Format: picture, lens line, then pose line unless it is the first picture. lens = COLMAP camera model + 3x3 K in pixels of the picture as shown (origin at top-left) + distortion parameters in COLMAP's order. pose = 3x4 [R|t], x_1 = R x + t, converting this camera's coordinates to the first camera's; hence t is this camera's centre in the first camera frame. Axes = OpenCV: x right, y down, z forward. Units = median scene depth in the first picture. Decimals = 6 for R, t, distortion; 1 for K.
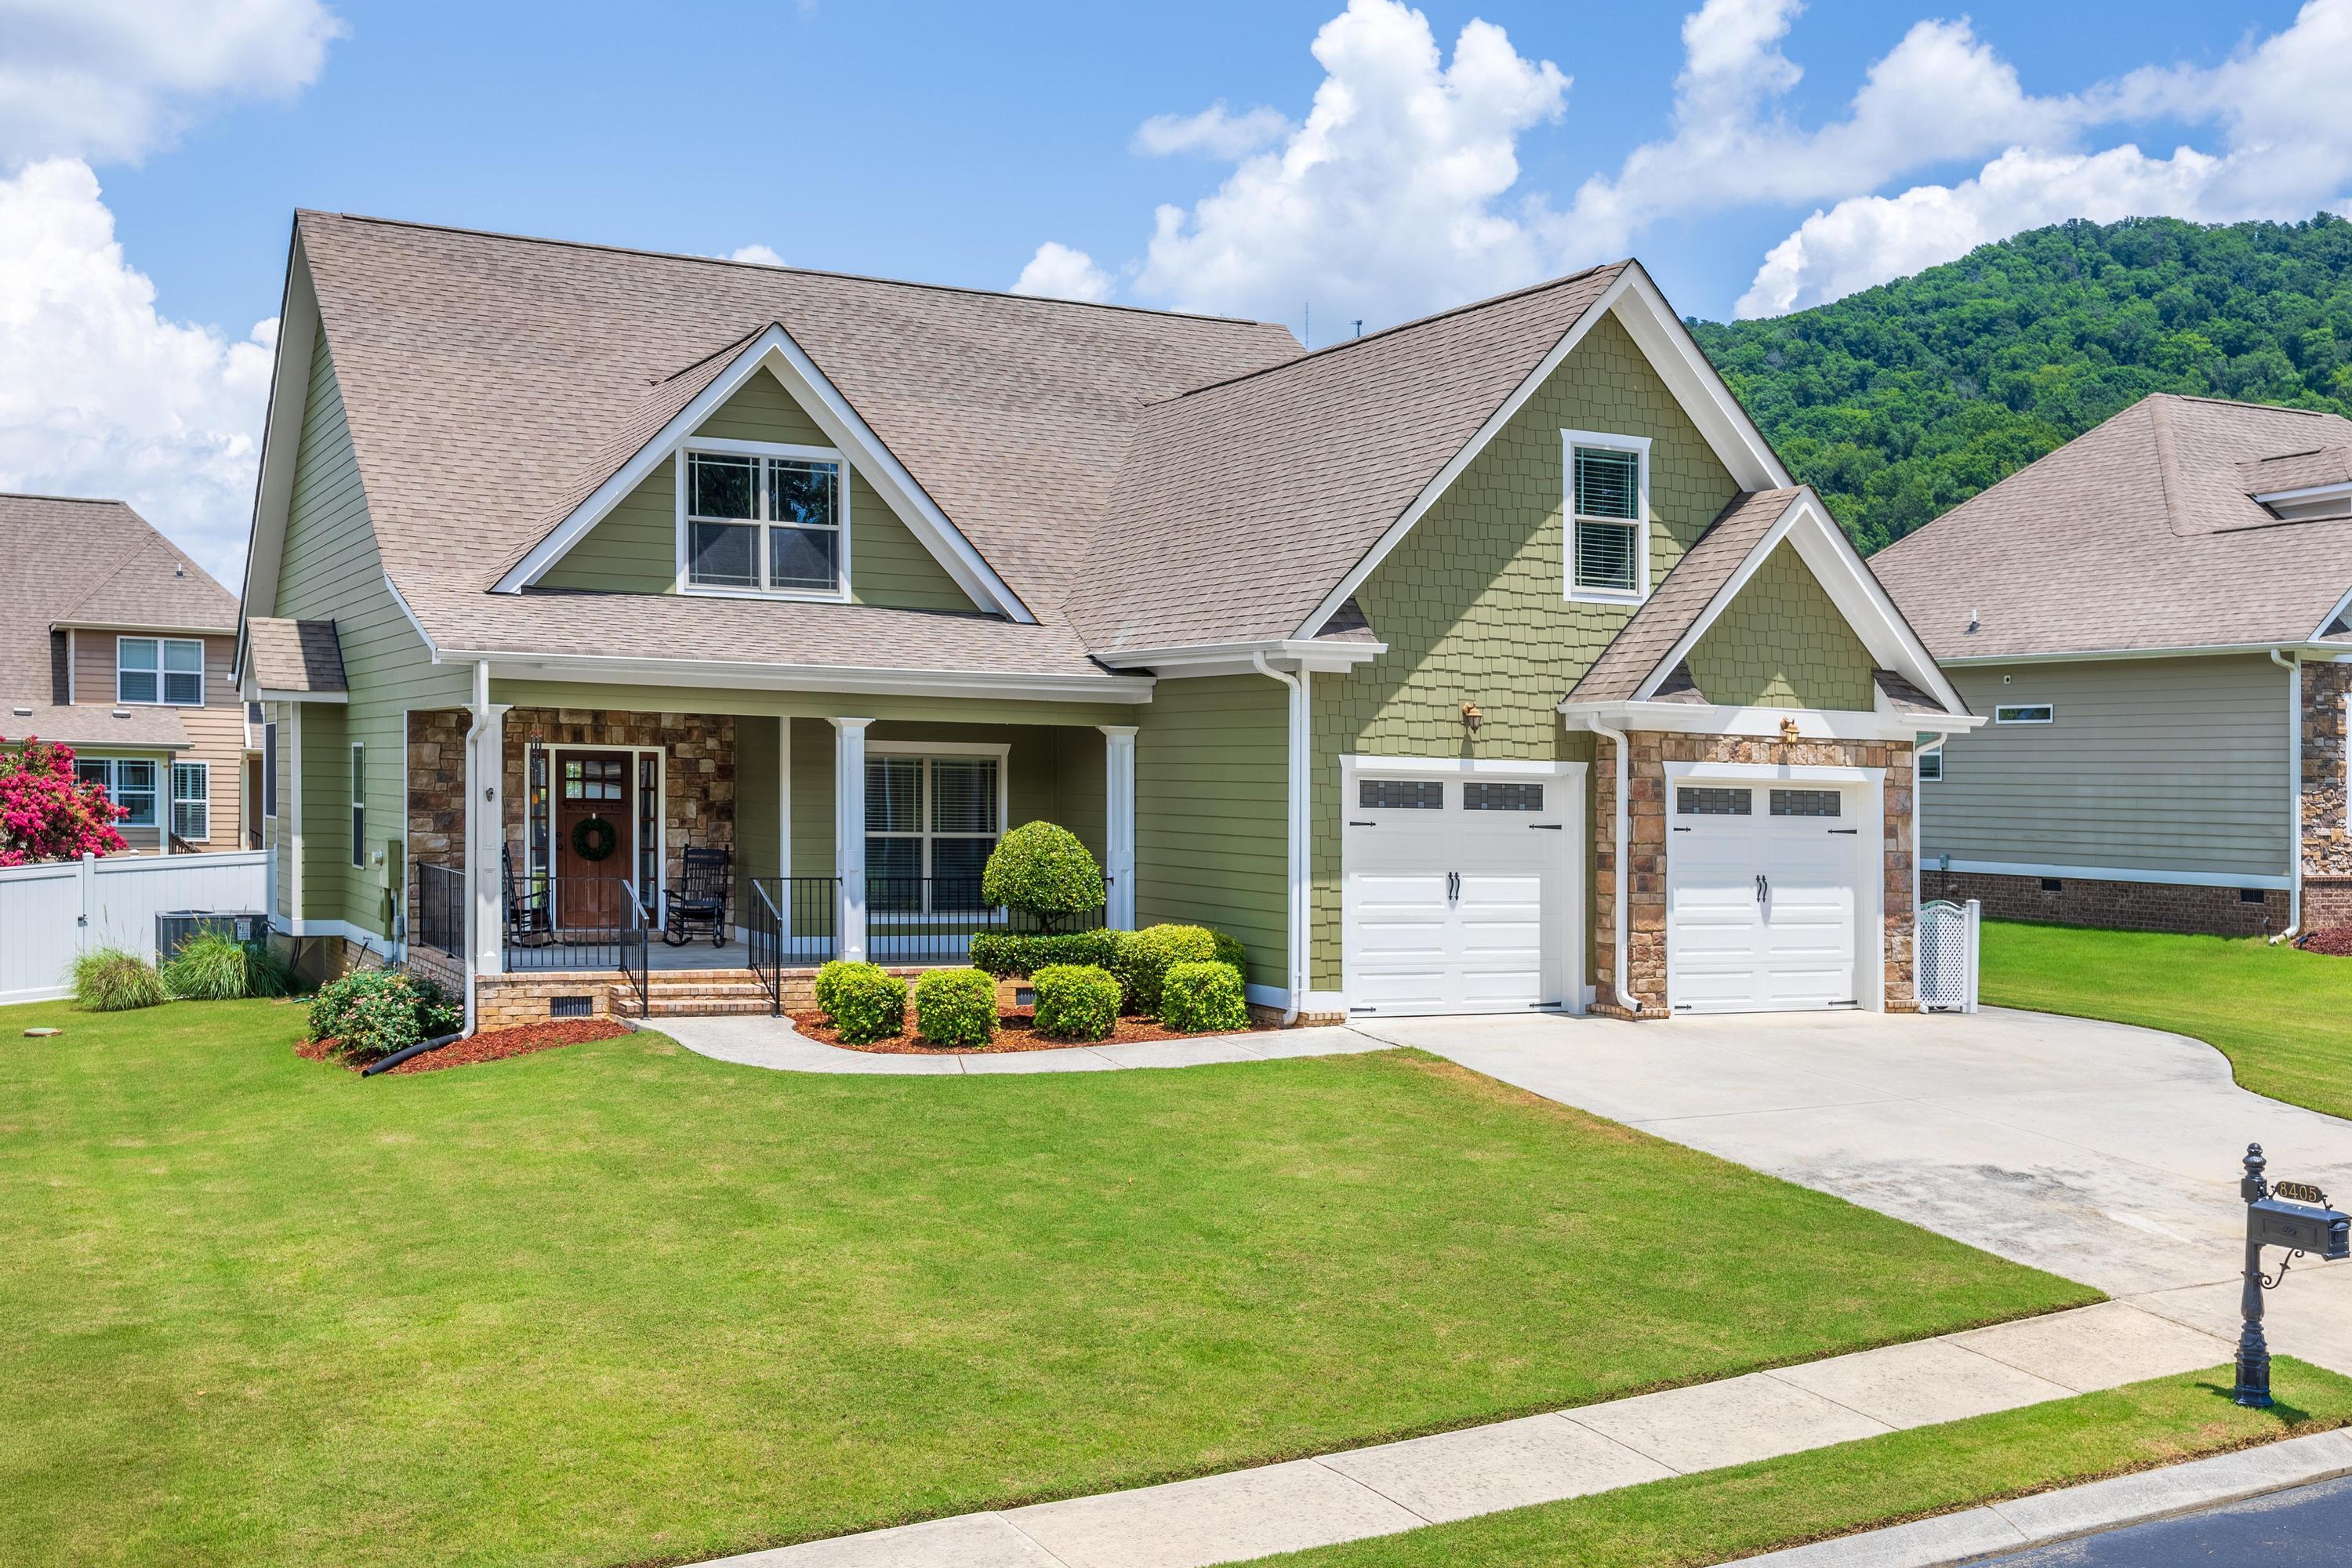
lens RADIAL K [[2449.9, 0, 1176.0], [0, 2449.9, 784.0], [0, 0, 1]] dist [-0.008482, -0.000398]
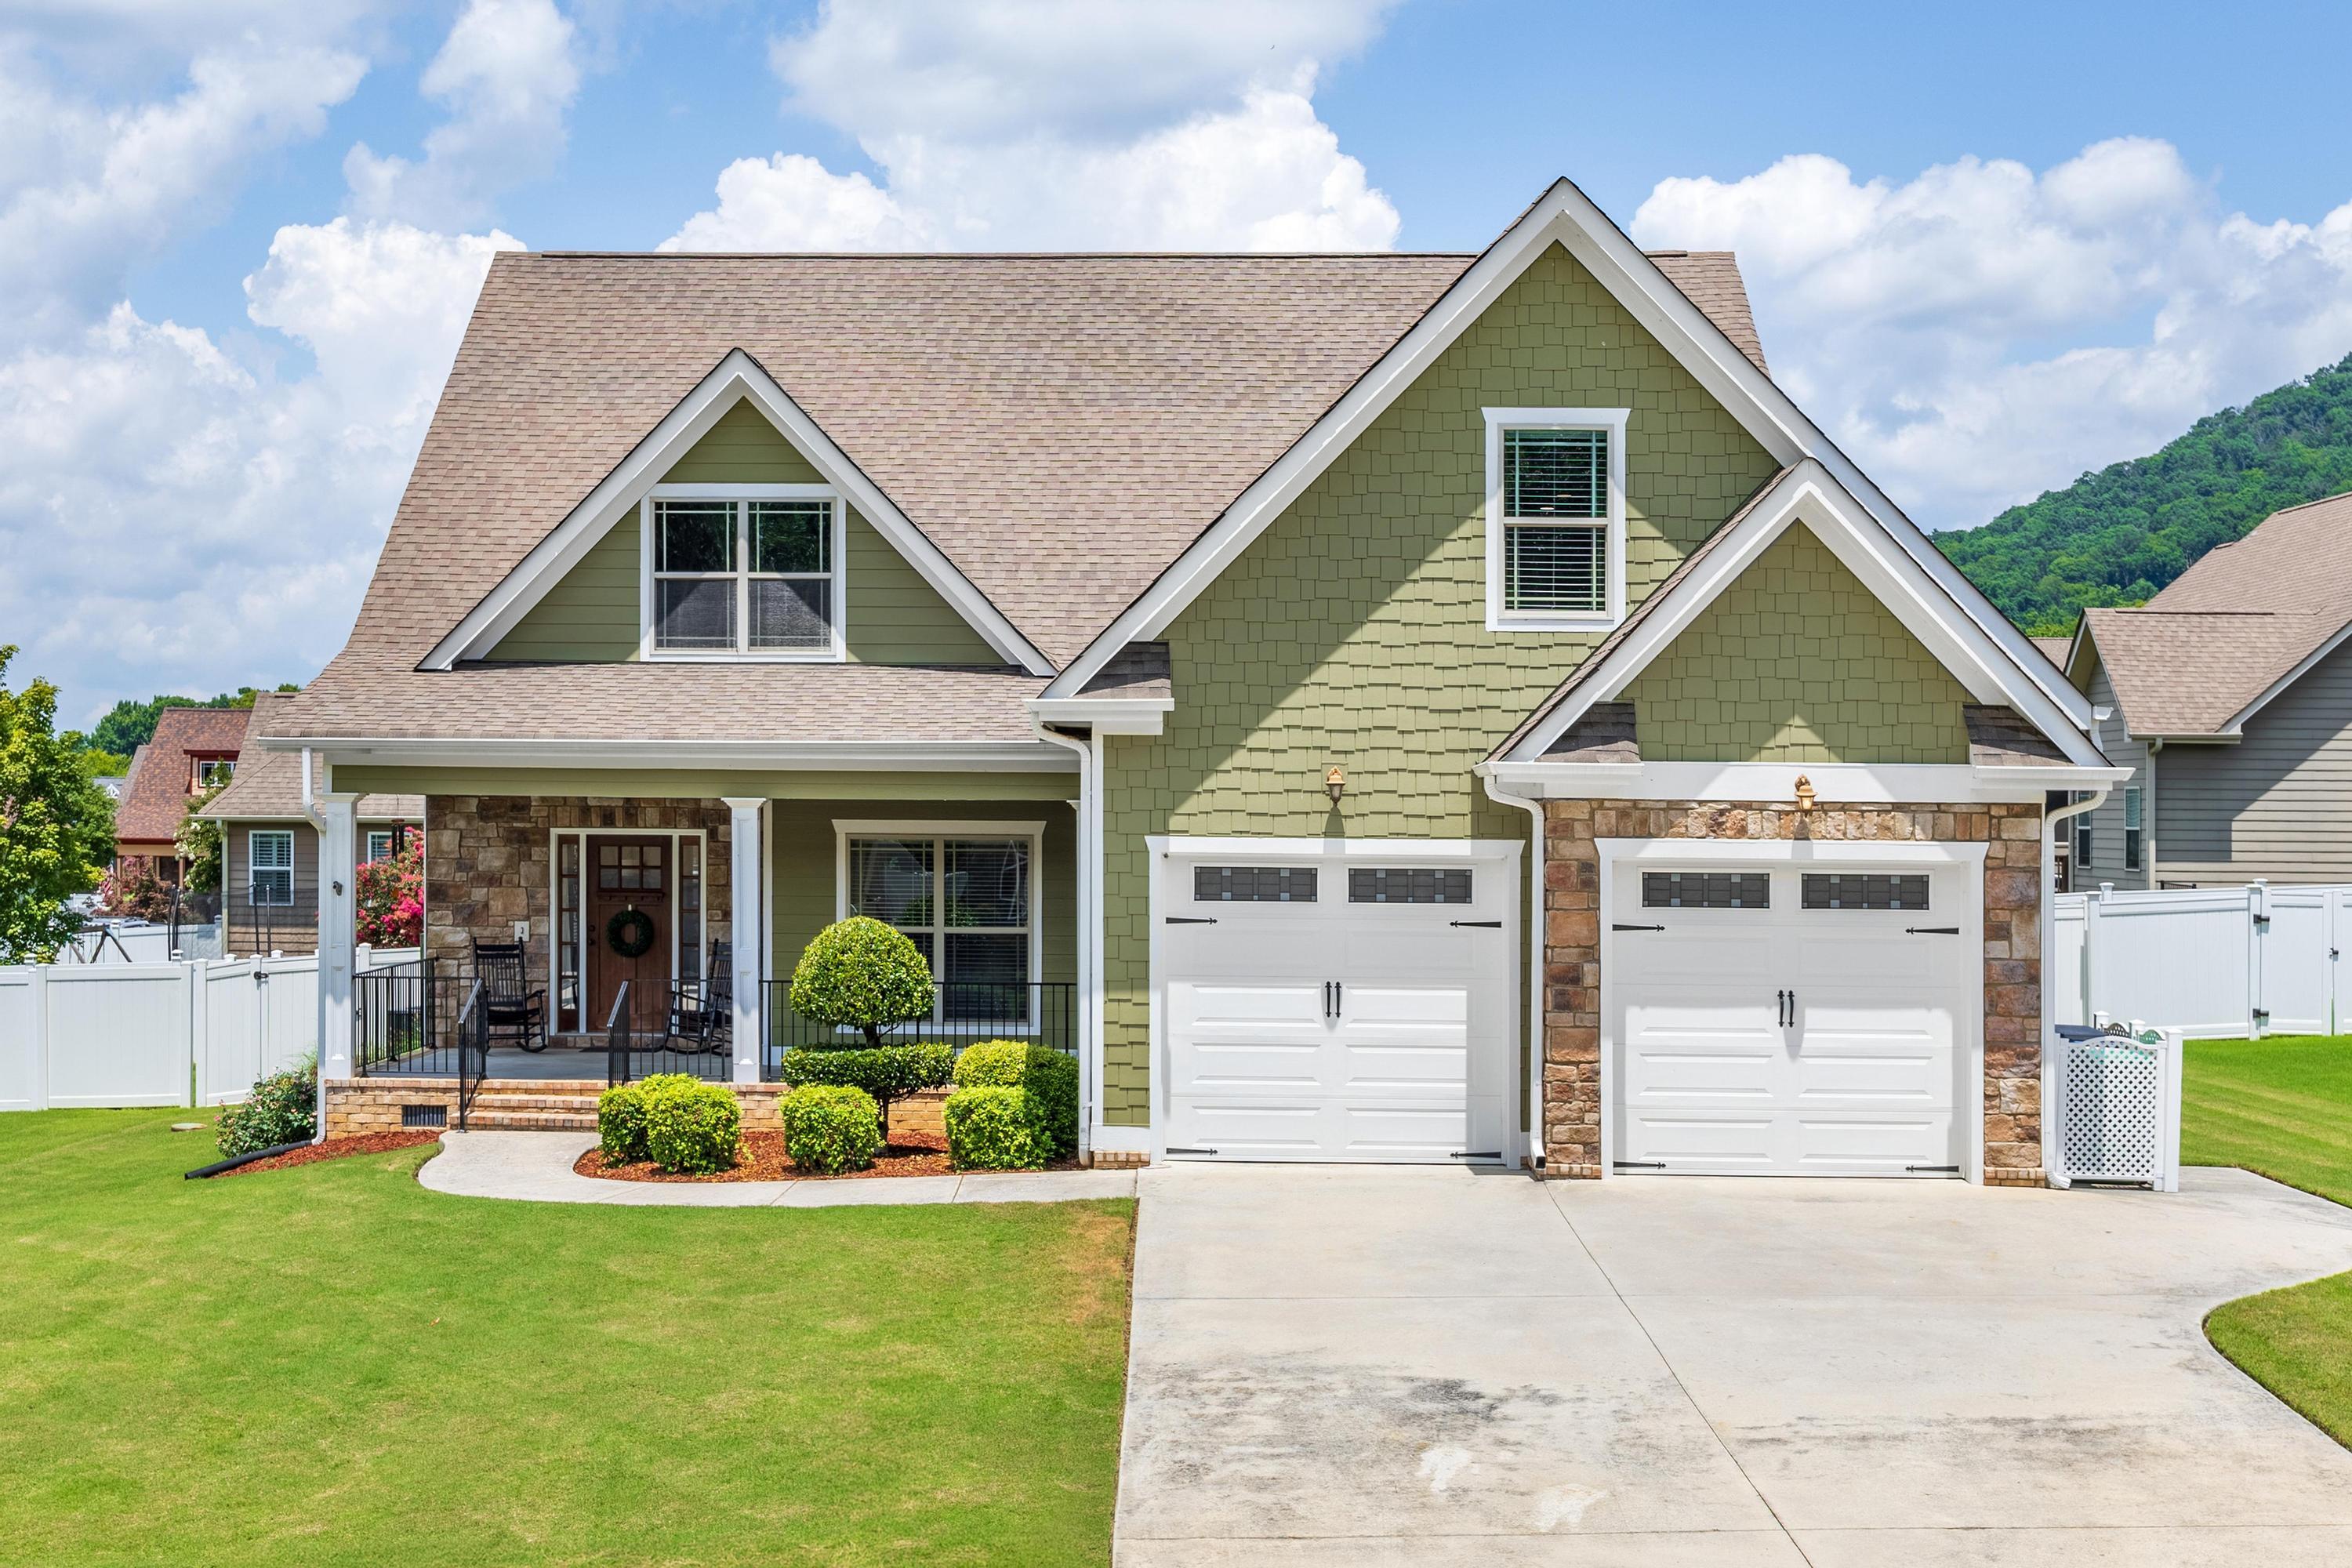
lens RADIAL K [[3290.9, 0, 1176.6], [0, 3290.9, 826.0], [0, 0, 1]] dist [-0.021440, -0.018531]
pose [[0.870151, -0.011856, -0.492642, 0.571306], [0.009764, 0.999929, -0.006819, -0.007198], [0.492688, 0.001123, 0.870206, 0.051024]]
